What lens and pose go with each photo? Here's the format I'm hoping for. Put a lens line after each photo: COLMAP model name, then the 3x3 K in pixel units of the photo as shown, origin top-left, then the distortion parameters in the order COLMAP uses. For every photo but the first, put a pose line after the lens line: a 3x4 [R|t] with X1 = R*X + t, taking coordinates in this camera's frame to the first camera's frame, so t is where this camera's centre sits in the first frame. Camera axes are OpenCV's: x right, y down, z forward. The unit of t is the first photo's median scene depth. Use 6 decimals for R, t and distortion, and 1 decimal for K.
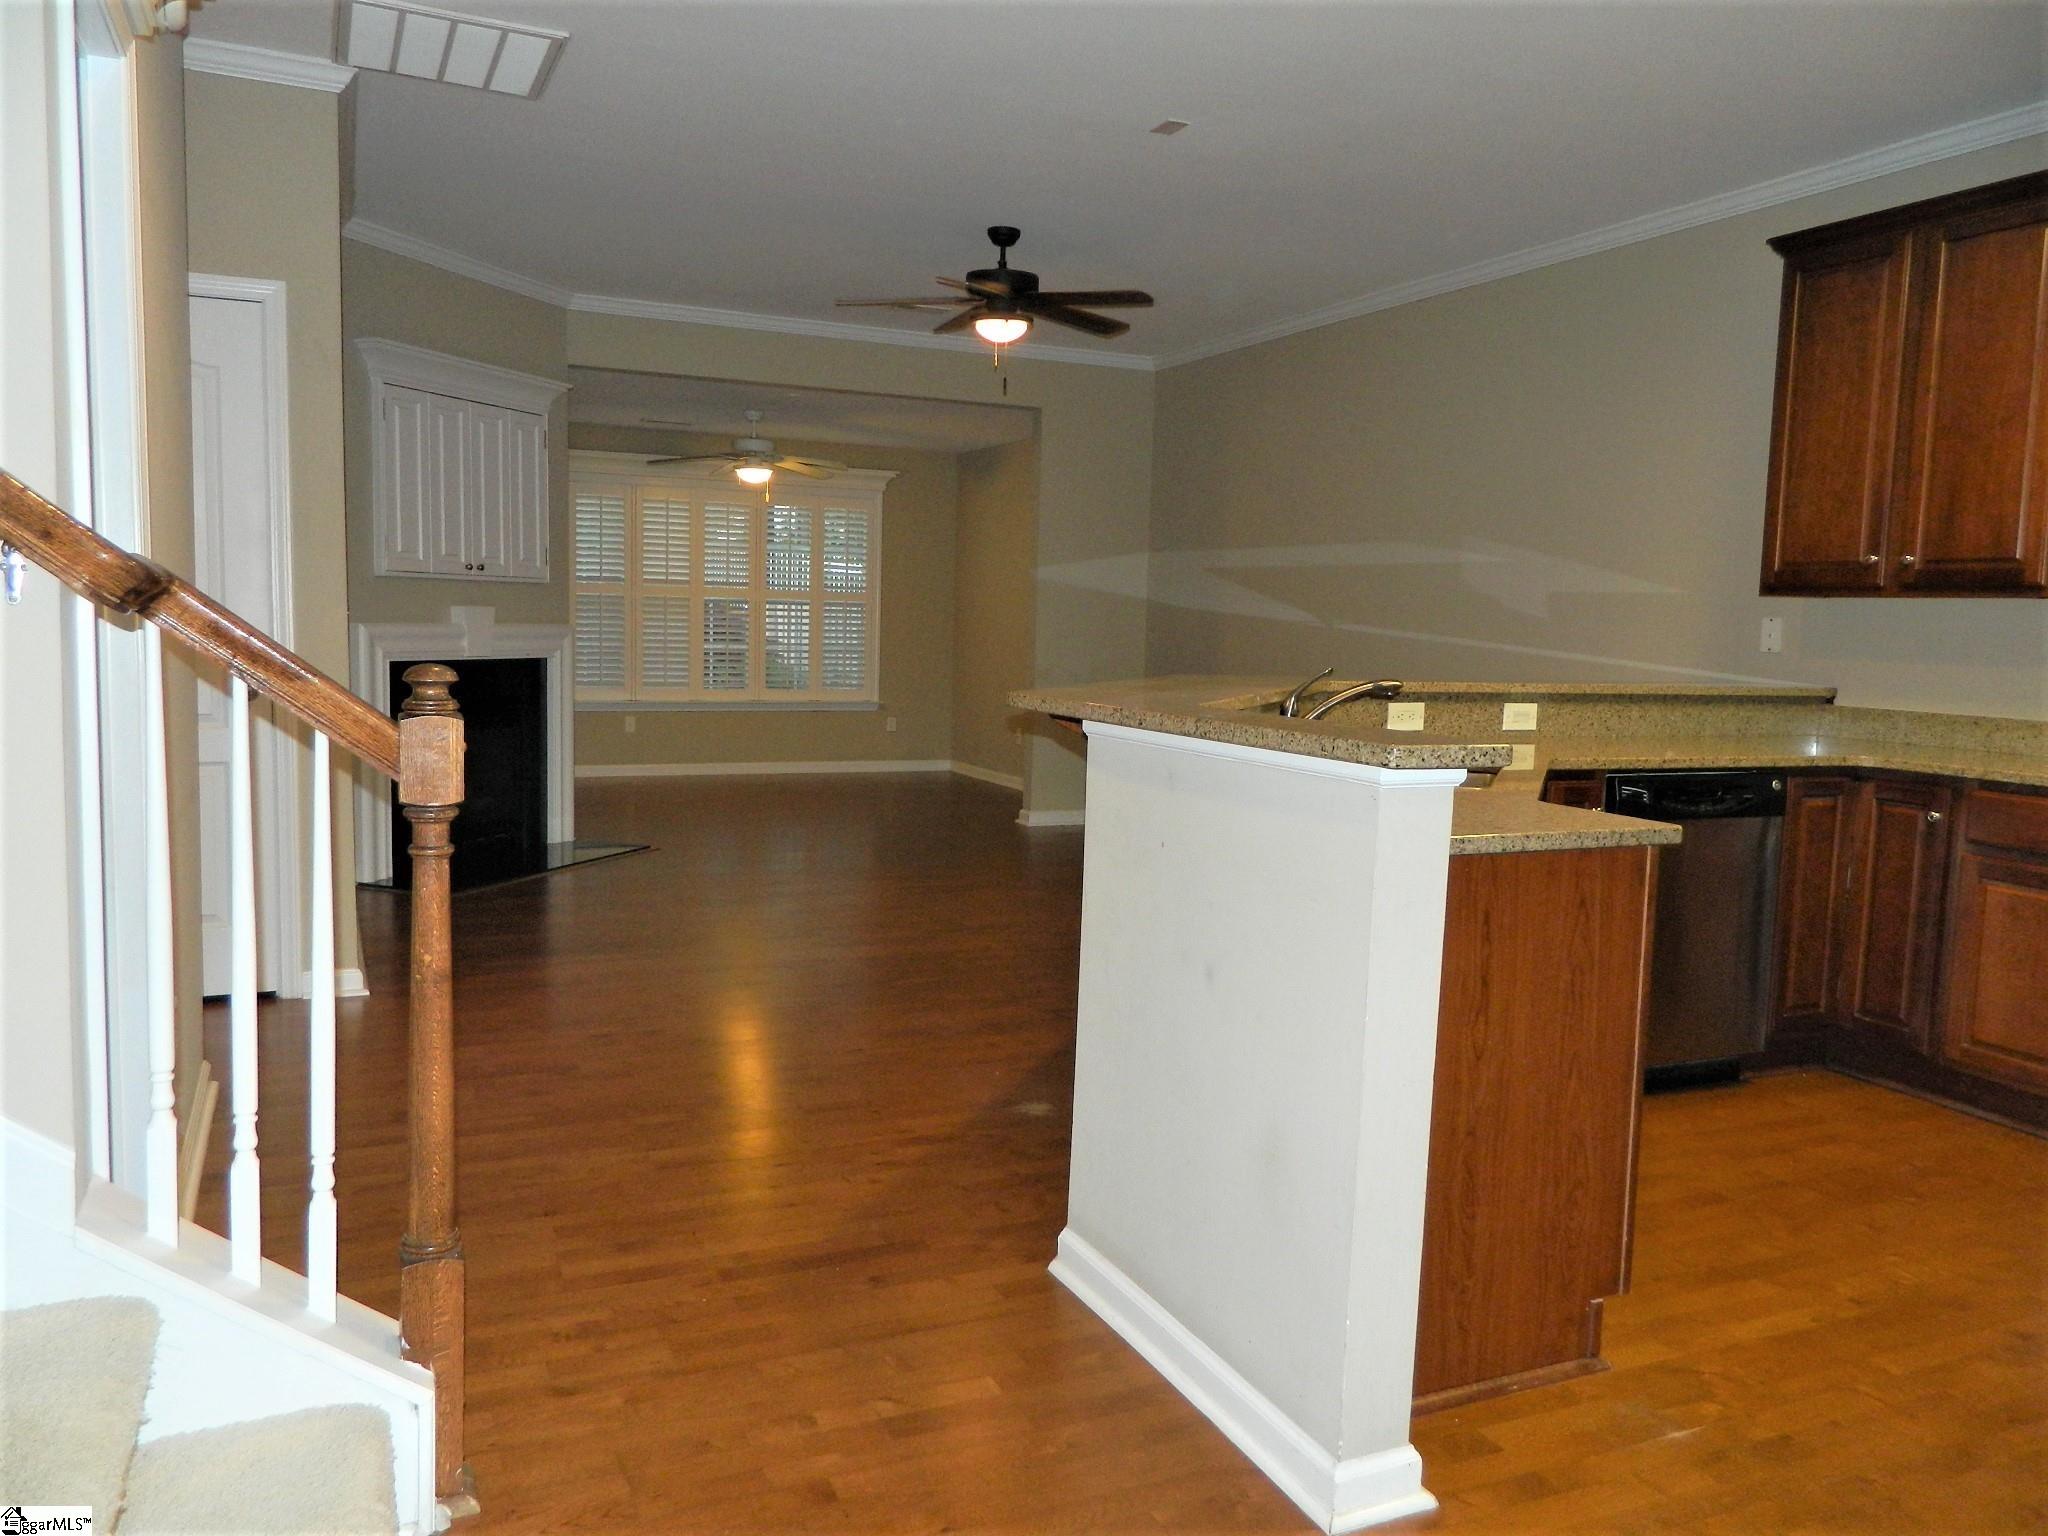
lens RADIAL K [[1551.4, 0, 990.8], [0, 1551.4, 770.5], [0, 0, 1]] dist [-0.003443, 0.000379]
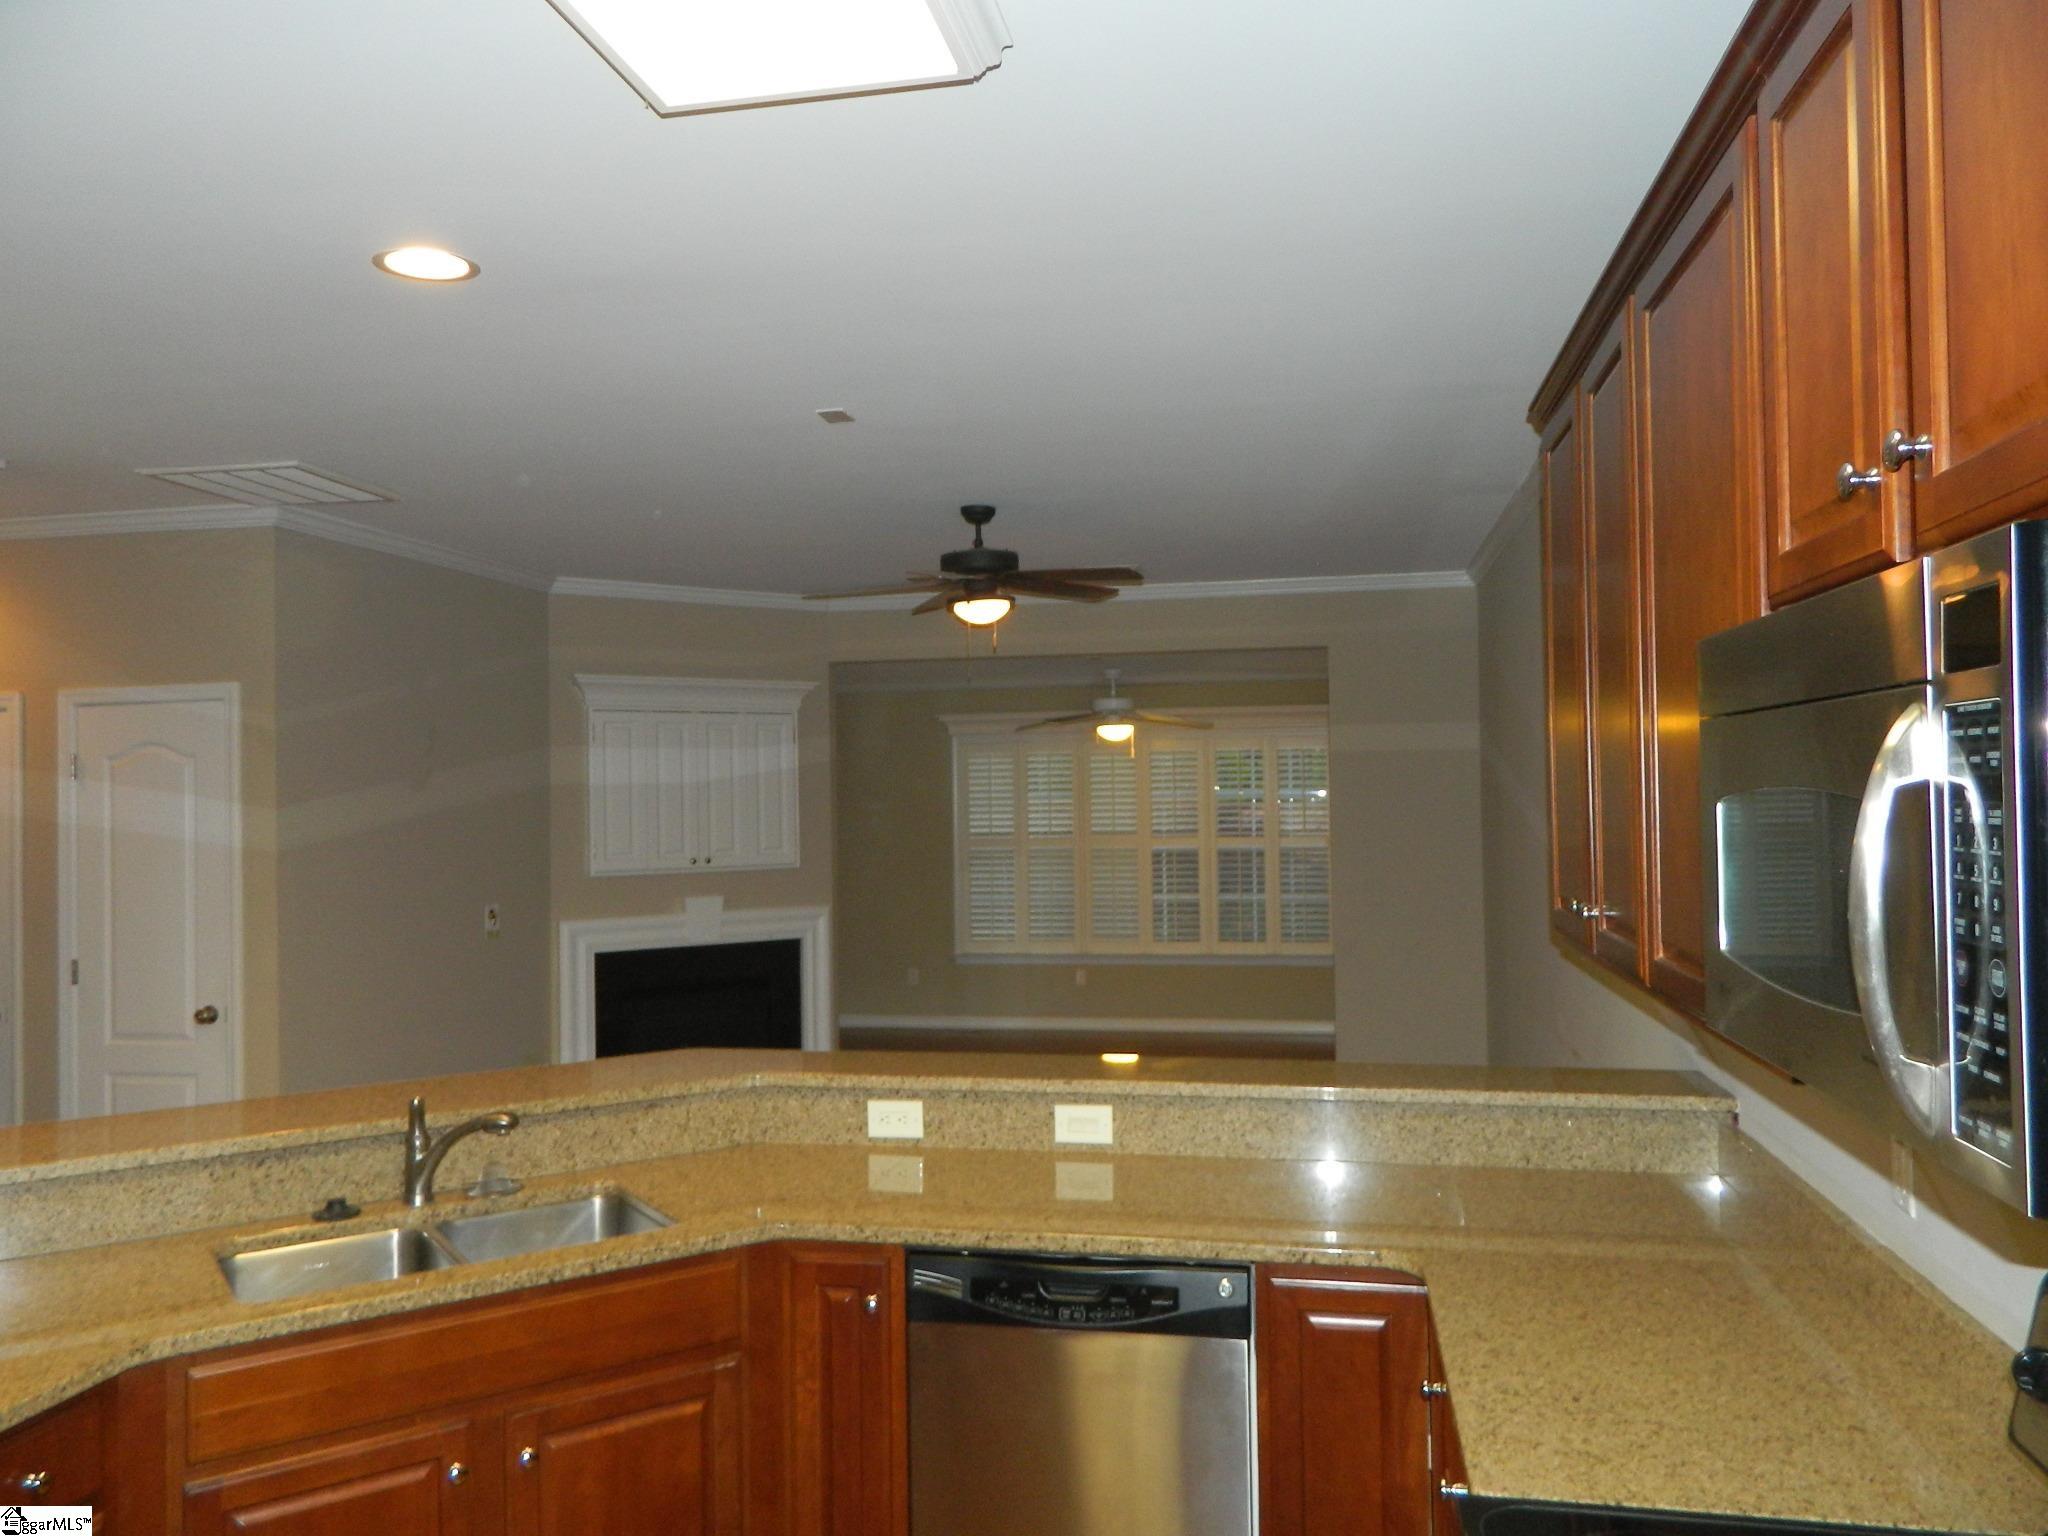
lens RADIAL K [[1551.4, 0, 990.8], [0, 1551.4, 770.5], [0, 0, 1]] dist [-0.003443, 0.000379]
pose [[0.816009, -0.052476, -0.575652, 0.525281], [-0.016584, 0.993335, -0.114061, -0.082810], [0.577801, 0.102621, 0.809700, 0.259305]]
